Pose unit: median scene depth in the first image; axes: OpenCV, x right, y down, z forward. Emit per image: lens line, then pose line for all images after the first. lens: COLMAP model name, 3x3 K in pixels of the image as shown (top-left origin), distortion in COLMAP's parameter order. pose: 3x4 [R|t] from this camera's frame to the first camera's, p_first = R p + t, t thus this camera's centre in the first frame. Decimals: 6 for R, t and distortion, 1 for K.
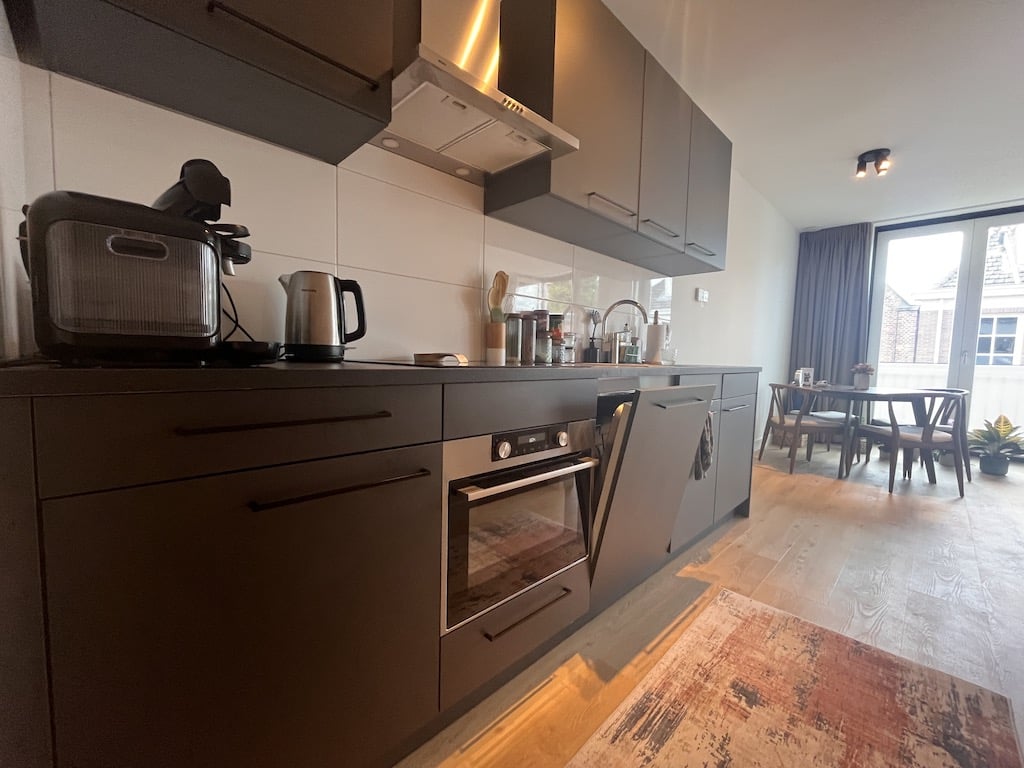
lens RADIAL K [[417.3, 0, 509.7], [0, 417.3, 387.6], [0, 0, 1]] dist [-0.000141, -0.000035]
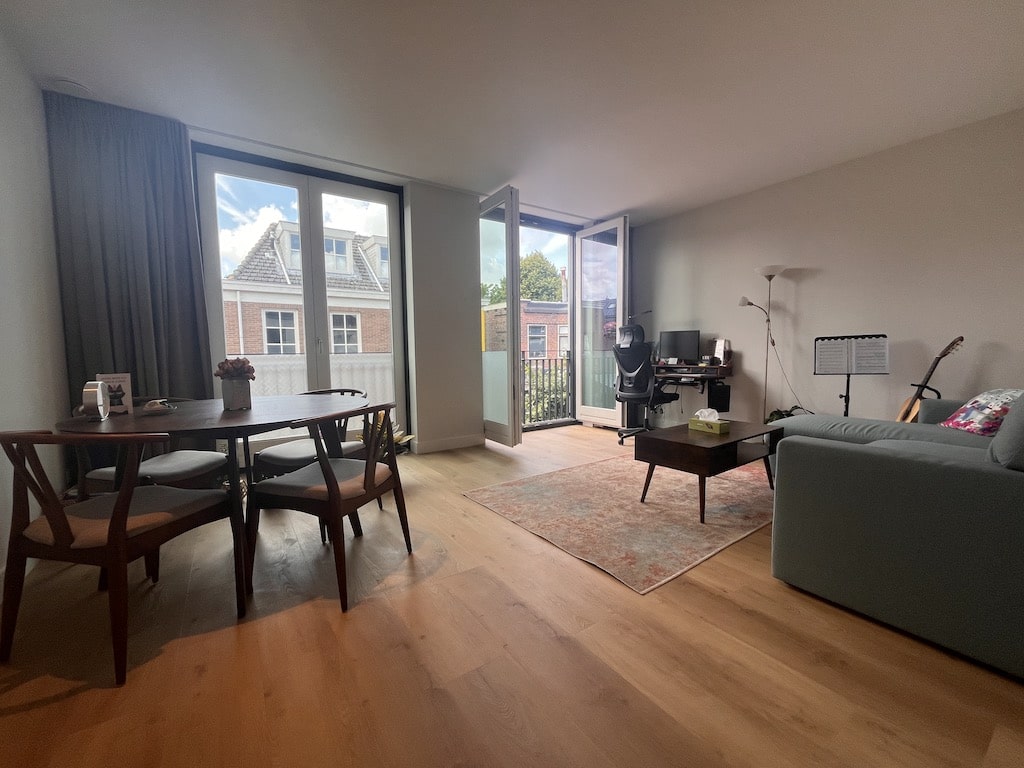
lens RADIAL K [[413.3, 0, 512.0], [0, 413.3, 384.0], [0, 0, 1]] dist [0.001212, 0.000240]
pose [[0.162538, -0.101948, 0.981422, 0.343199], [0.091446, 0.991924, 0.087894, -0.036768], [-0.982456, 0.075461, 0.170548, 0.500907]]
